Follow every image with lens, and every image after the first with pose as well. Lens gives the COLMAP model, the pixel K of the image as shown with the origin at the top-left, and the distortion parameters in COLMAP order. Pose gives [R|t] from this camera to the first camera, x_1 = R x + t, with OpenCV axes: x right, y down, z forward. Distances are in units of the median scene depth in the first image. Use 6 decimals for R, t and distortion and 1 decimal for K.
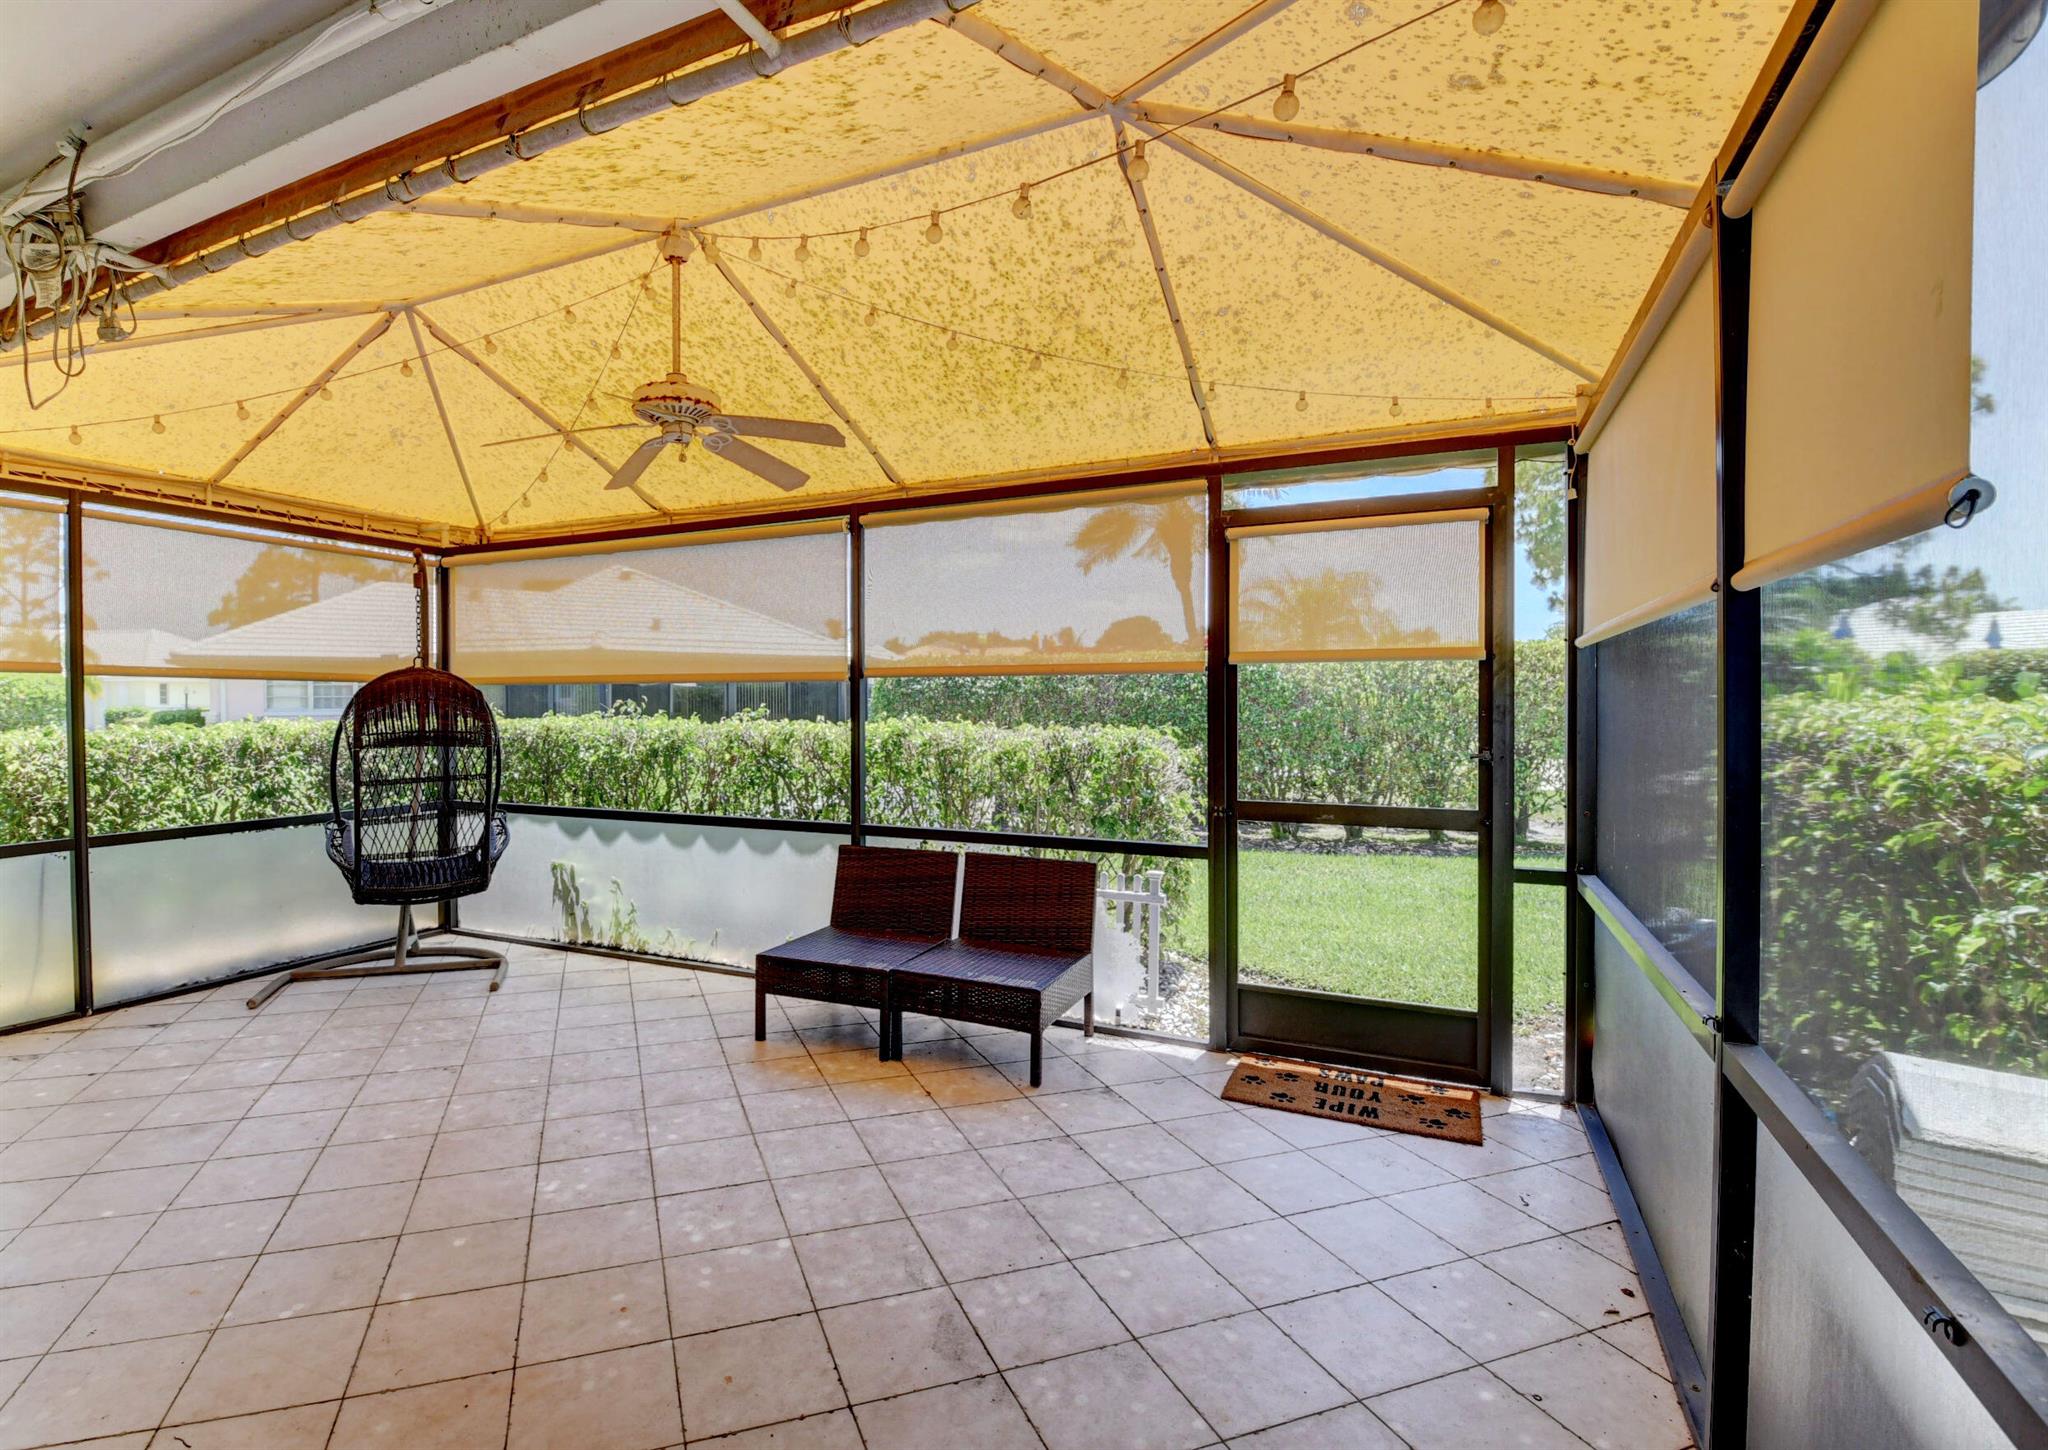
lens RADIAL K [[972.2, 0, 935.9], [0, 972.2, 714.8], [0, 0, 1]] dist [0.018930, -0.027692]
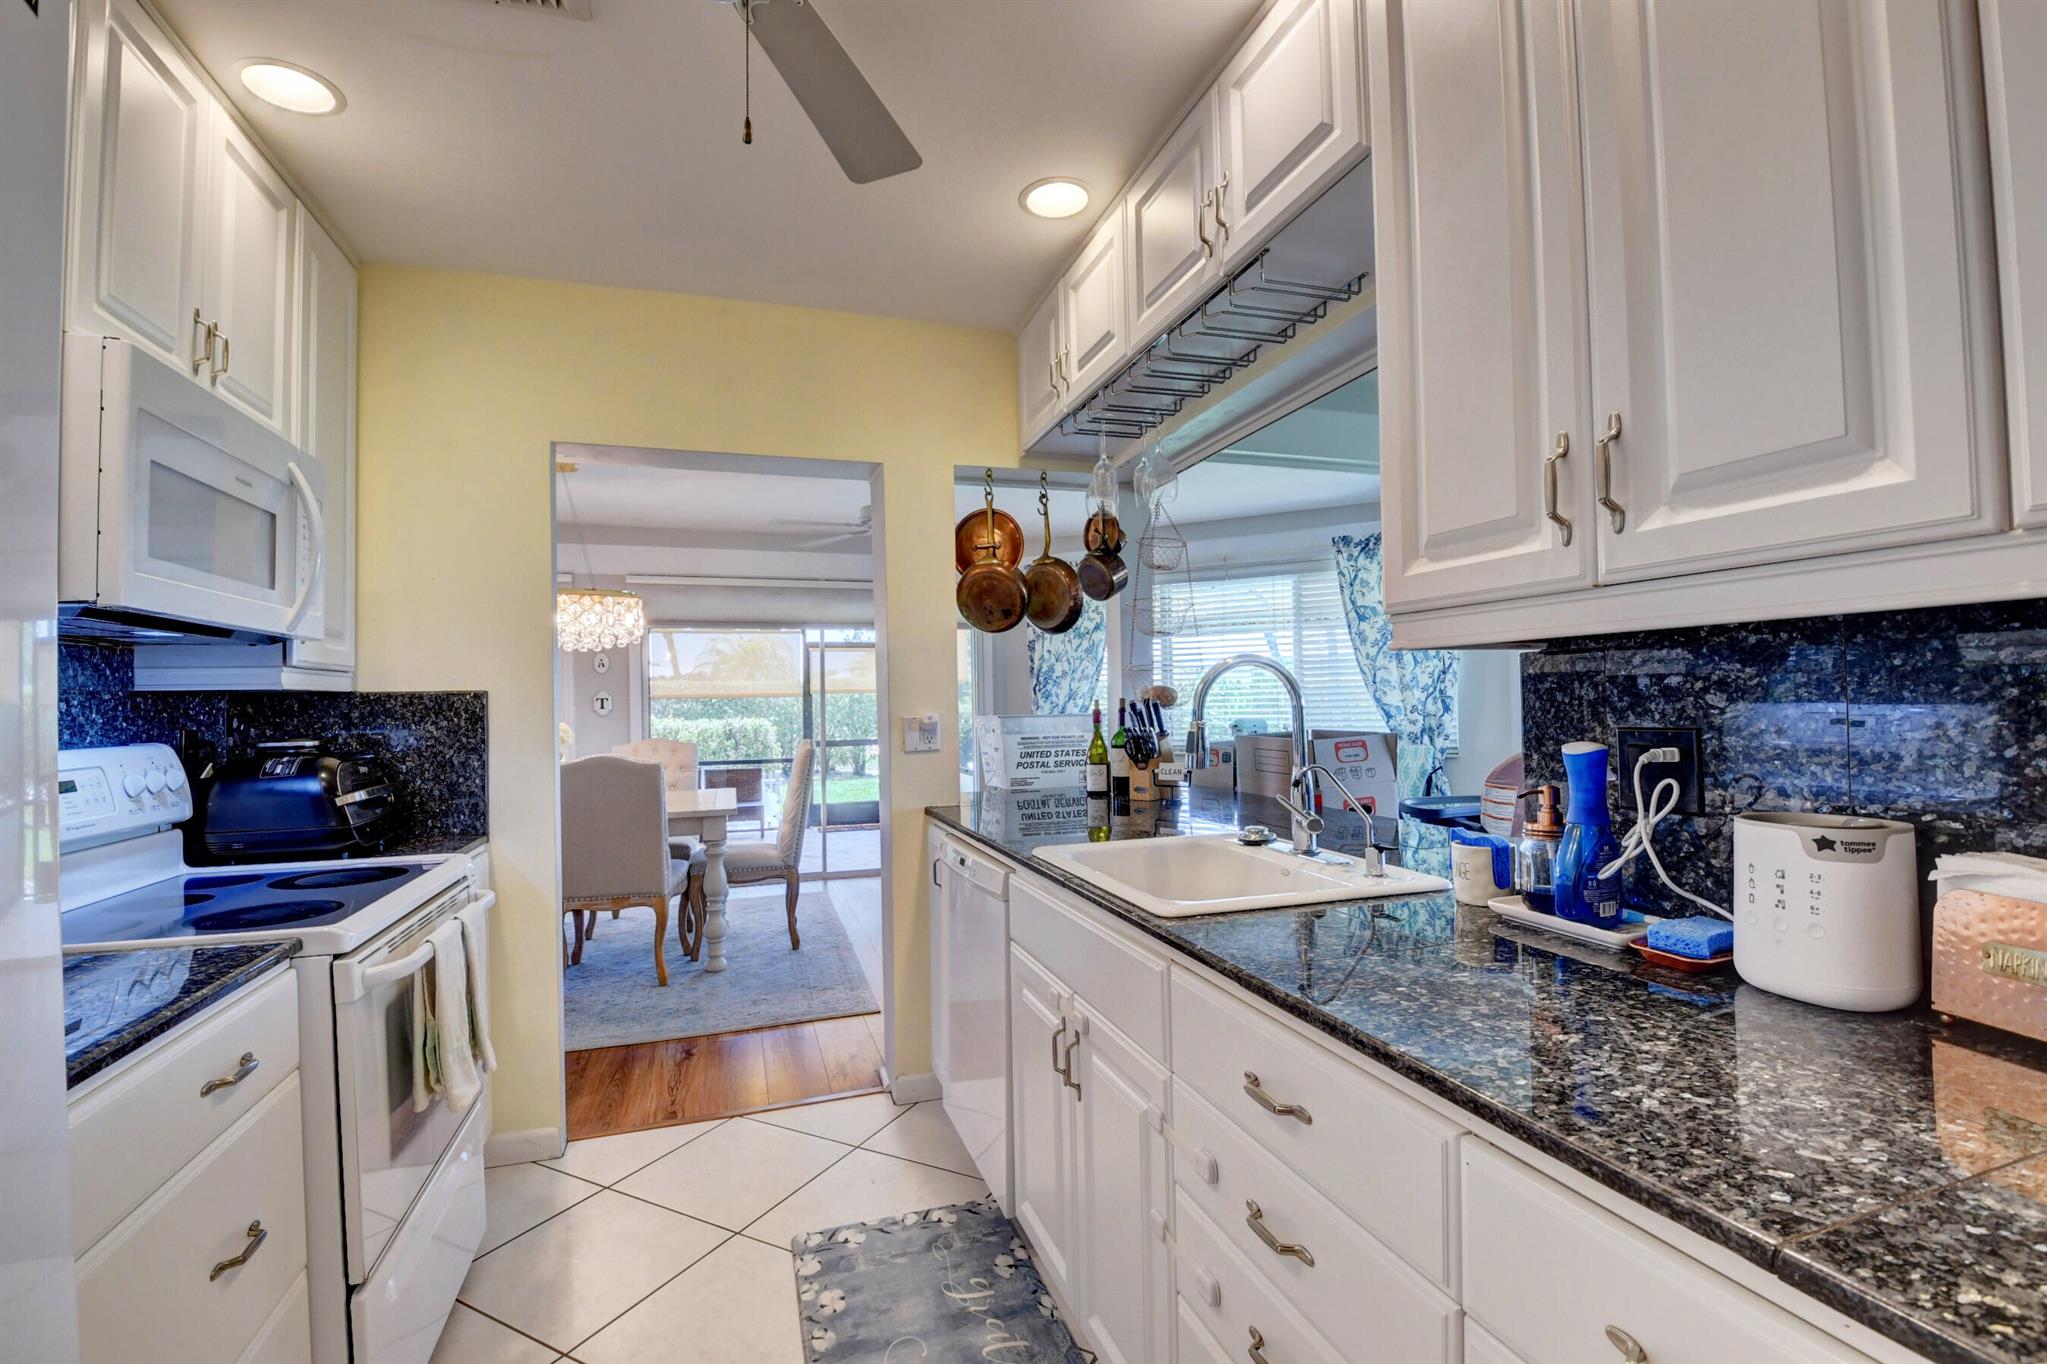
lens RADIAL K [[899.3, 0, 1018.3], [0, 899.3, 683.3], [0, 0, 1]] dist [0.023982, -0.033705]
pose [[0.715862, 0.004210, 0.698229, -0.908244], [0.027403, 0.999042, -0.034119, 0.020237], [-0.697704, 0.043558, 0.715061, -1.093413]]
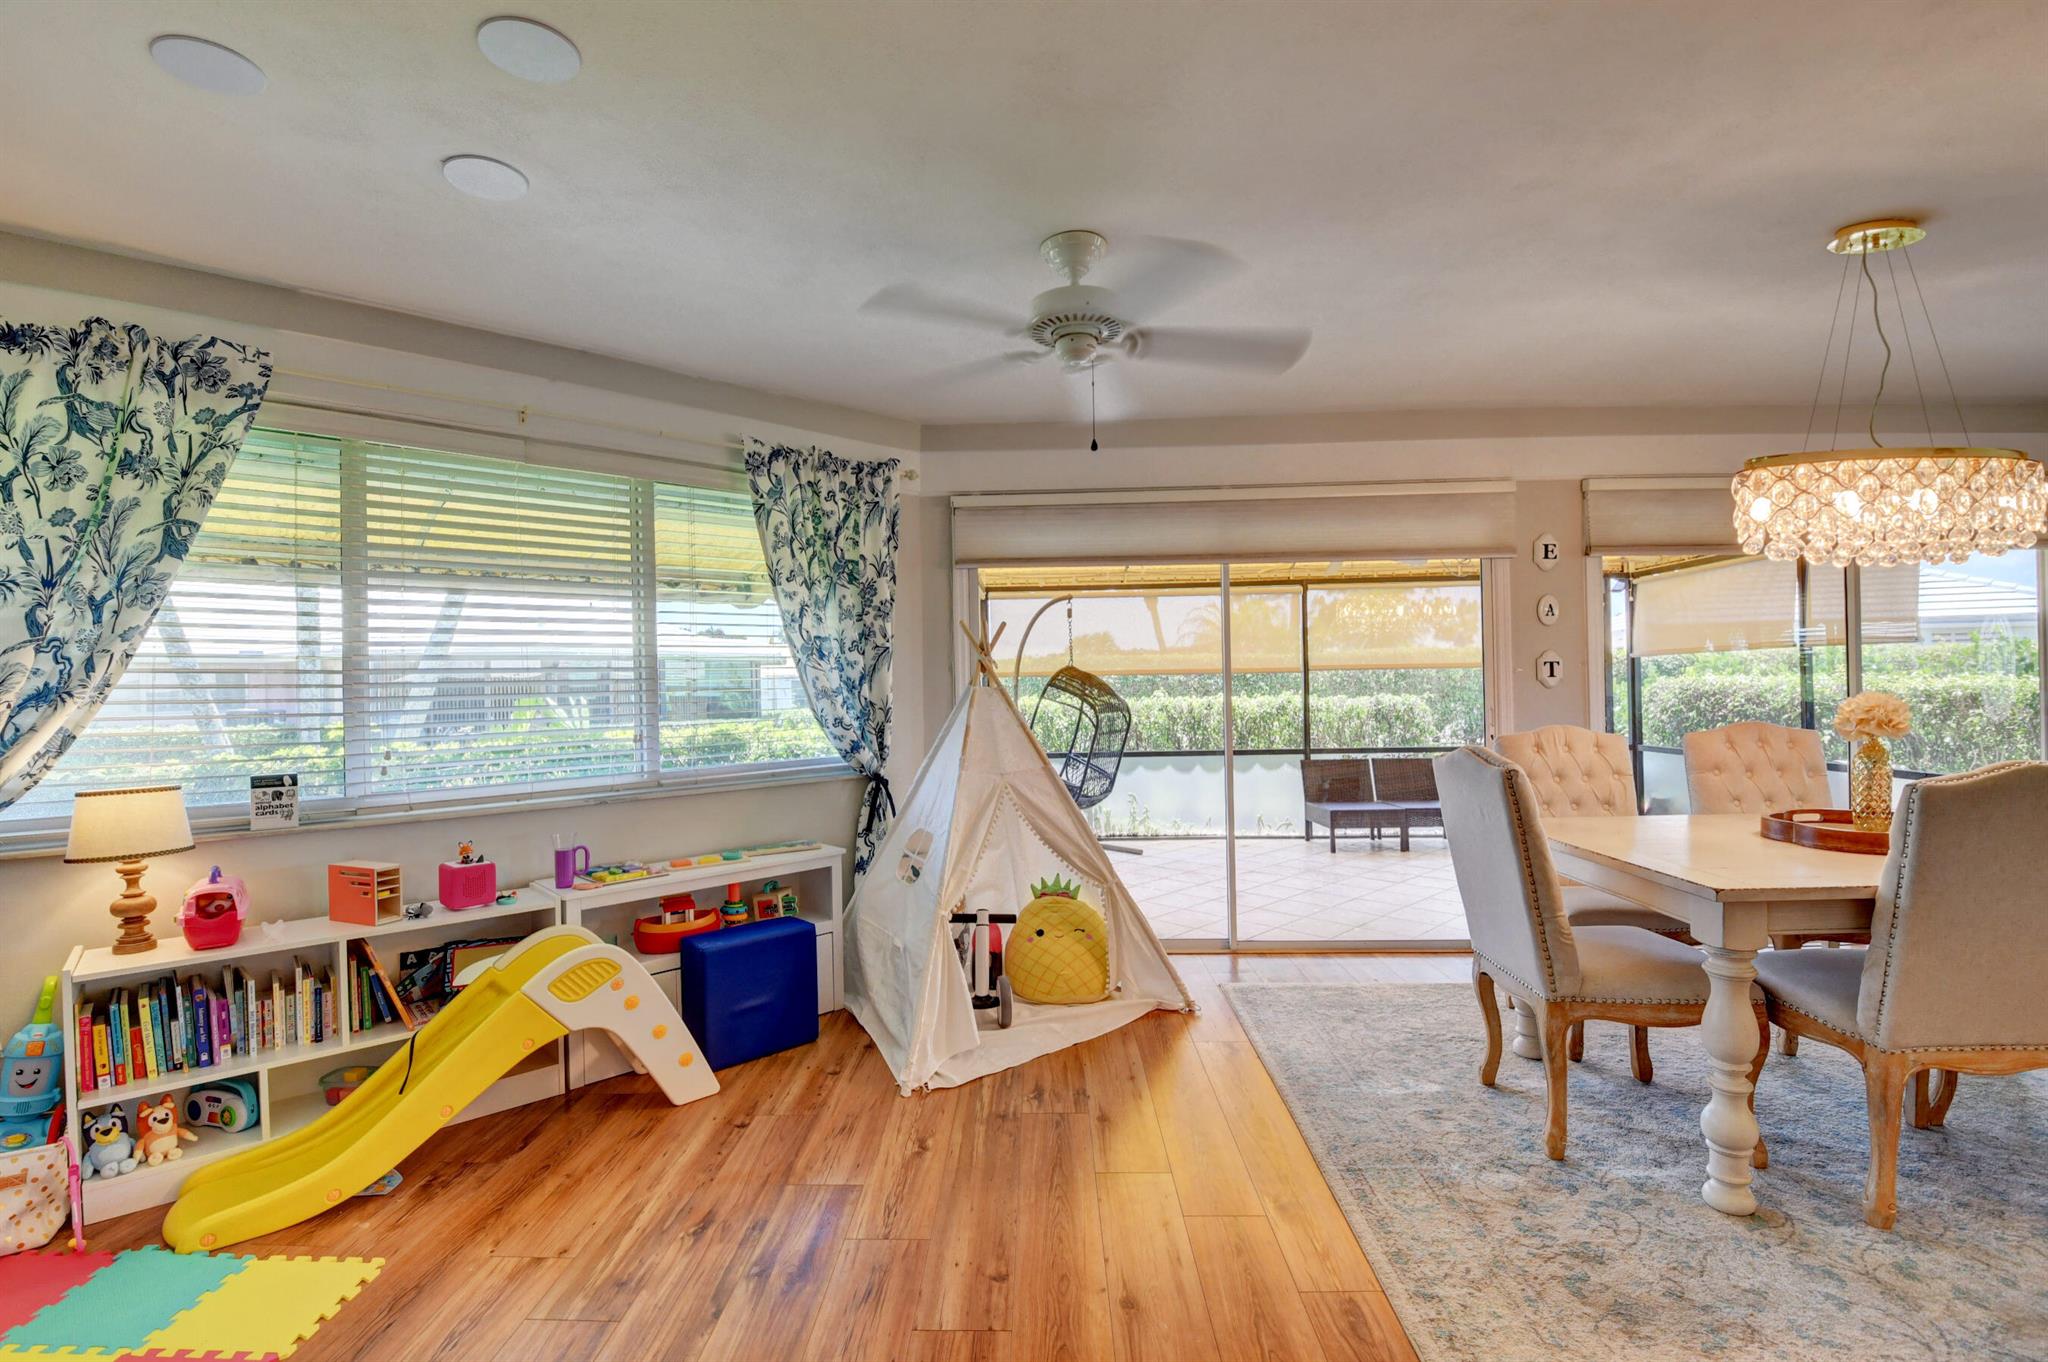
lens RADIAL K [[900.2, 0, 1016.0], [0, 900.2, 680.5], [0, 0, 1]] dist [0.010022, -0.023001]
pose [[0.908129, -0.009548, 0.418581, -1.274973], [0.021128, 0.999511, -0.023039, 0.009250], [-0.418156, 0.029766, 0.907887, -0.339923]]
